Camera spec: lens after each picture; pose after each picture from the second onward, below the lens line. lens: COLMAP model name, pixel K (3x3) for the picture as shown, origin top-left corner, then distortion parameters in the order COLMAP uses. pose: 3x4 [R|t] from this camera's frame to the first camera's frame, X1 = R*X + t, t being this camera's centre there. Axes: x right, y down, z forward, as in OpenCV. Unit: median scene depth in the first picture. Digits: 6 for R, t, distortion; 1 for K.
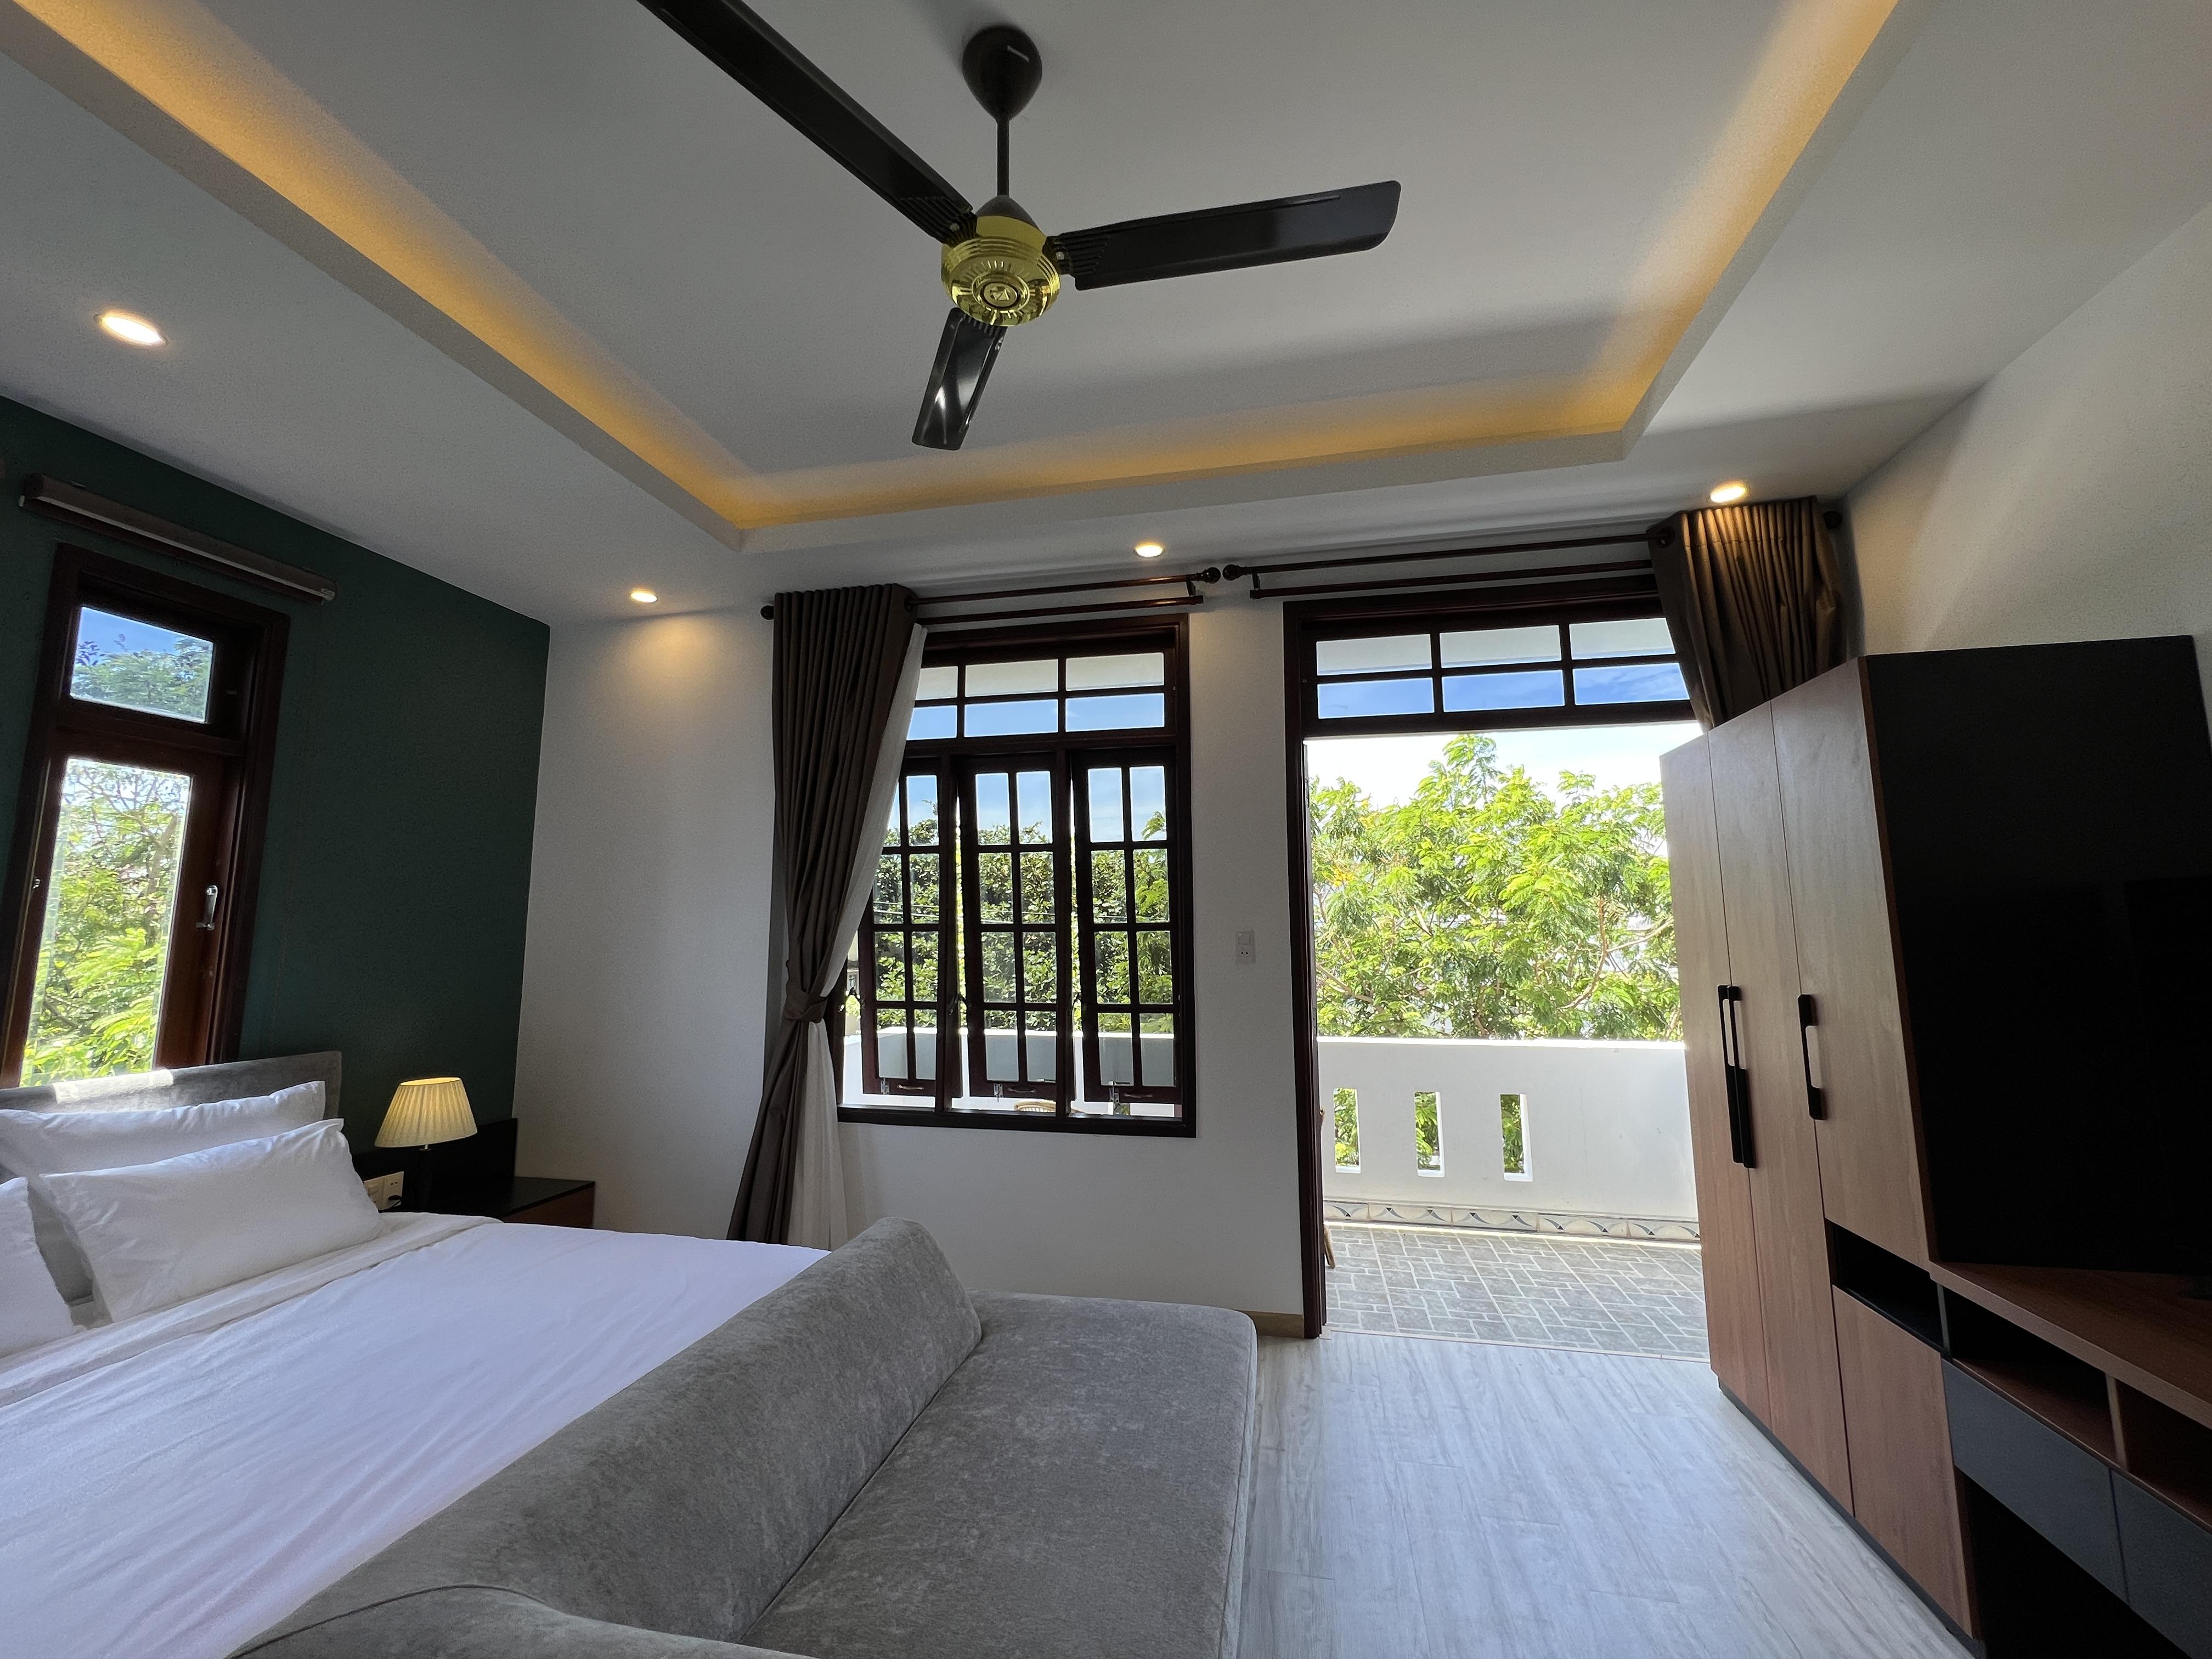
lens RADIAL K [[918.8, 0, 1106.0], [0, 918.8, 829.5], [0, 0, 1]] dist [-0.000585, 0.006226]
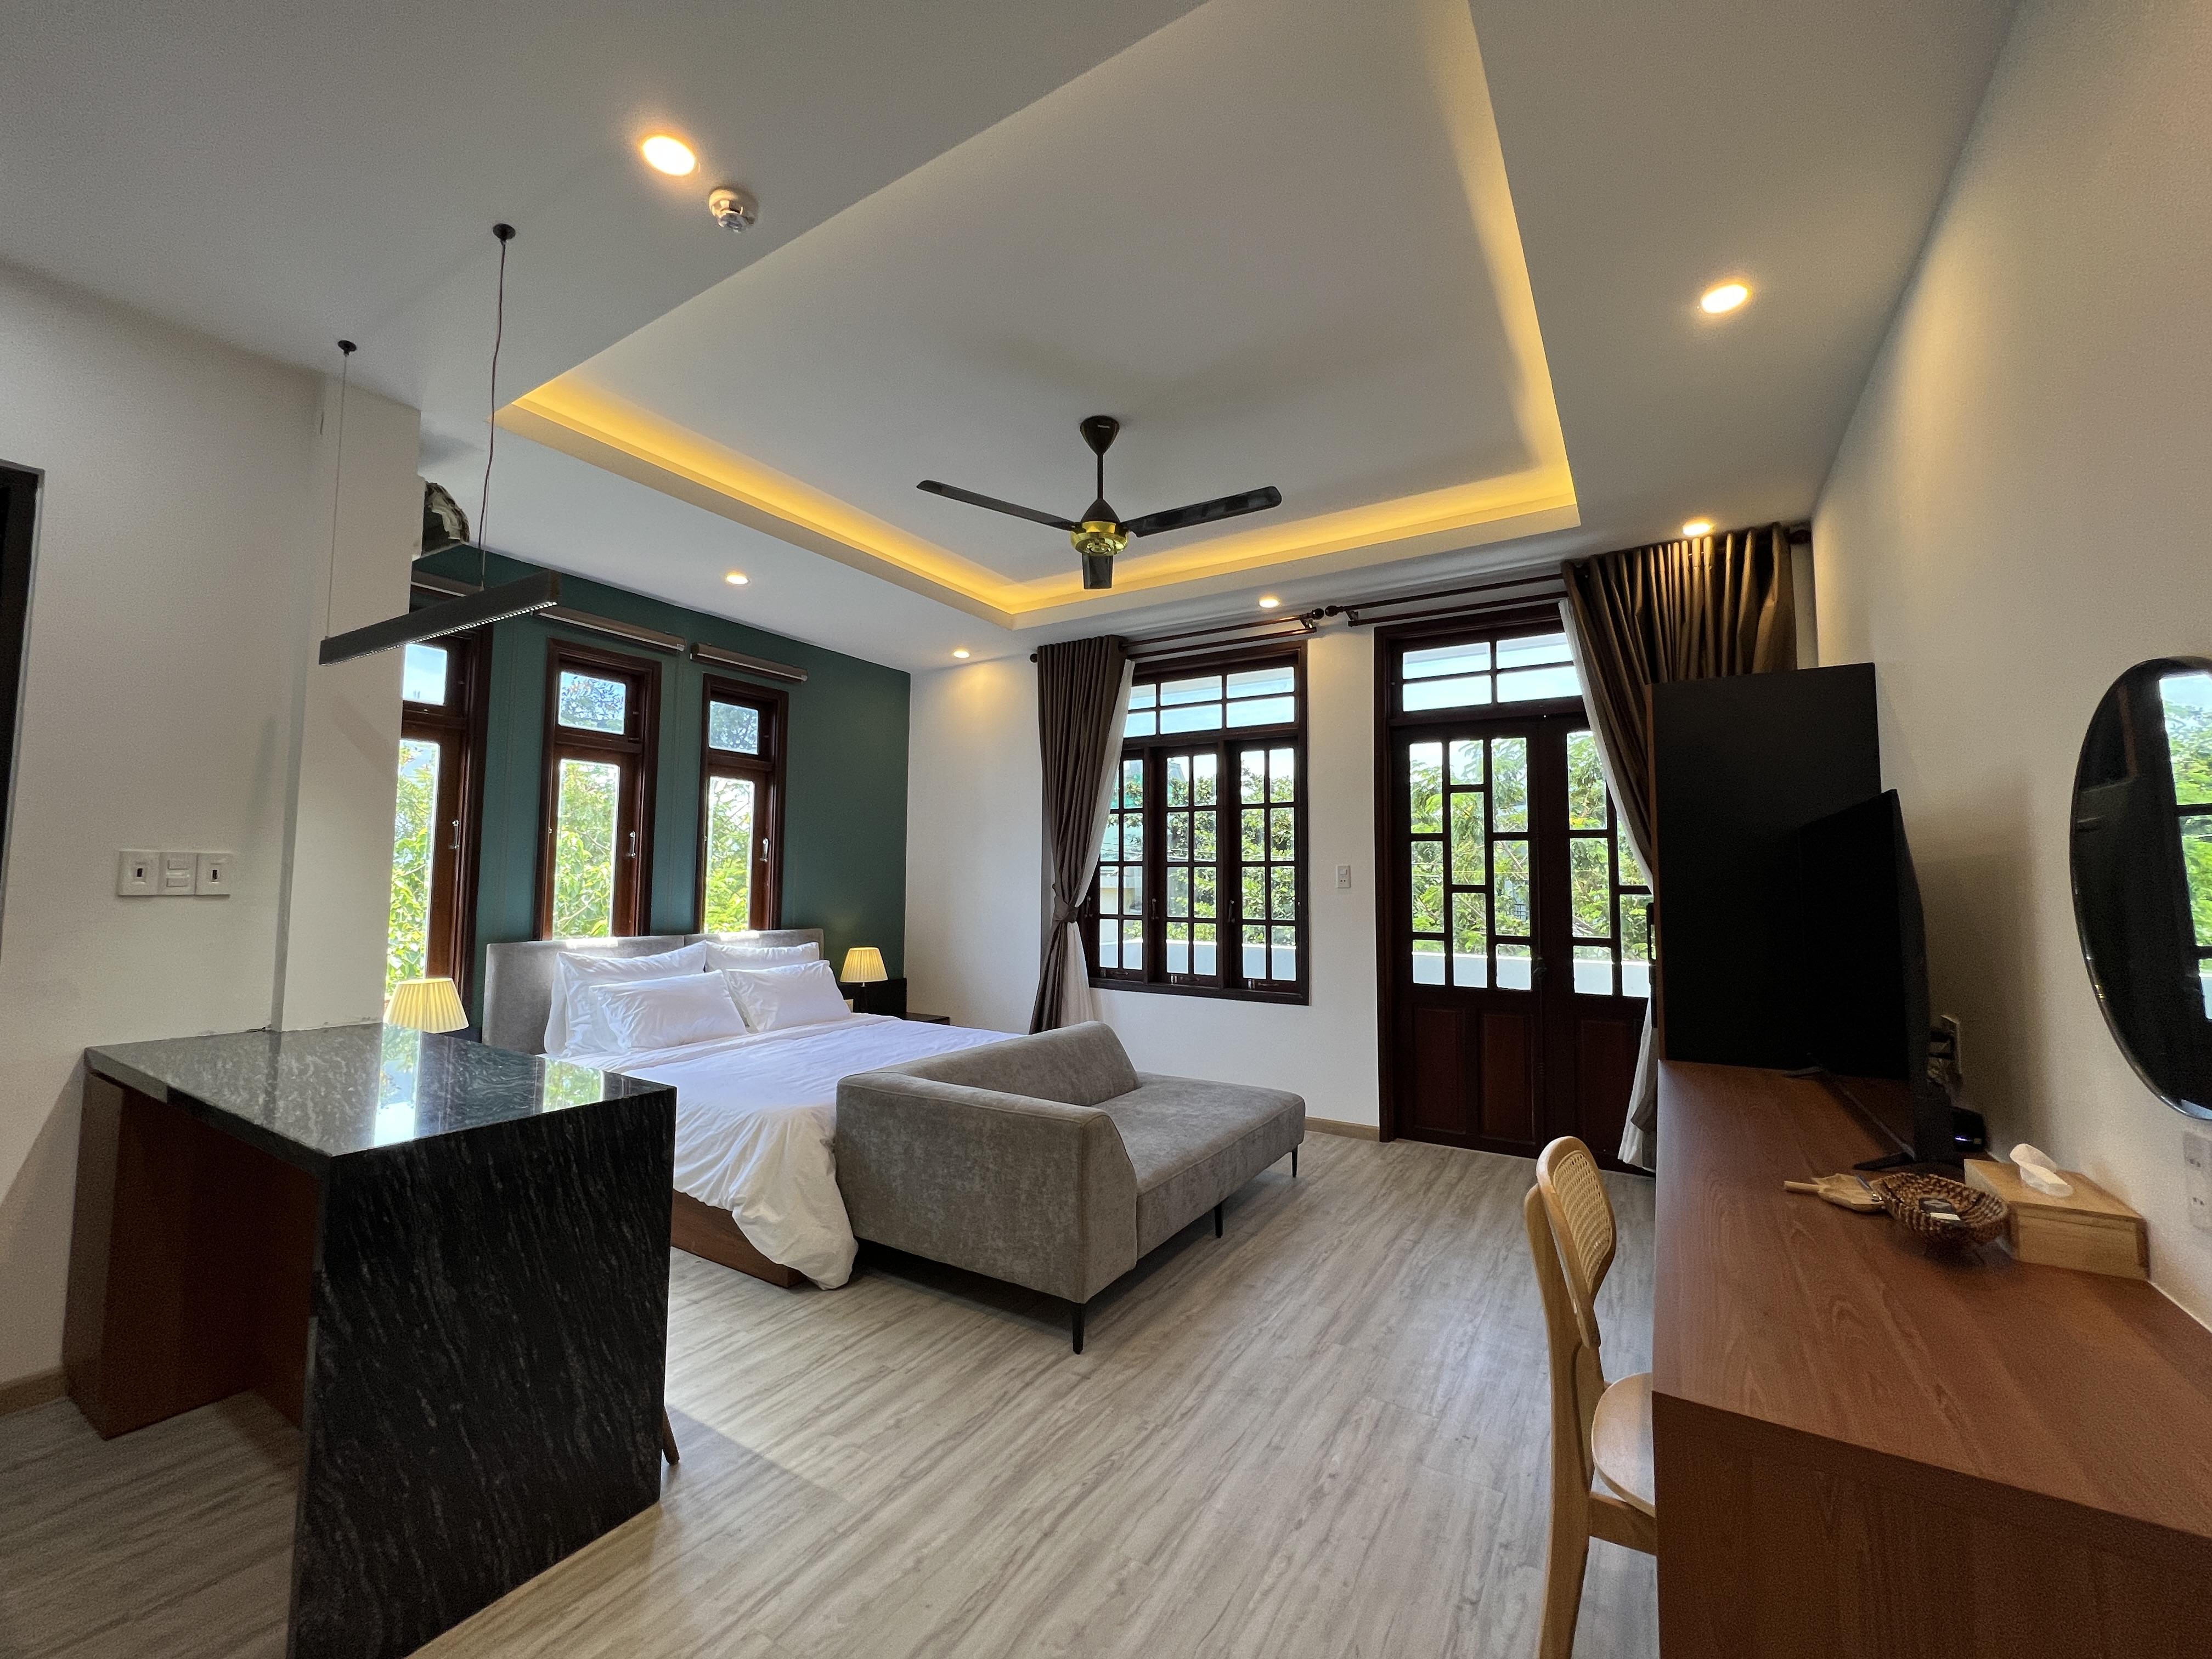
lens RADIAL K [[886.6, 0, 1106.0], [0, 886.6, 829.5], [0, 0, 1]] dist [-0.000442, 0.000021]
pose [[0.944780, -0.011592, -0.327499, 0.243783], [0.031311, 0.997995, 0.055001, -0.030322], [0.326205, -0.062218, 0.943249, -0.402938]]
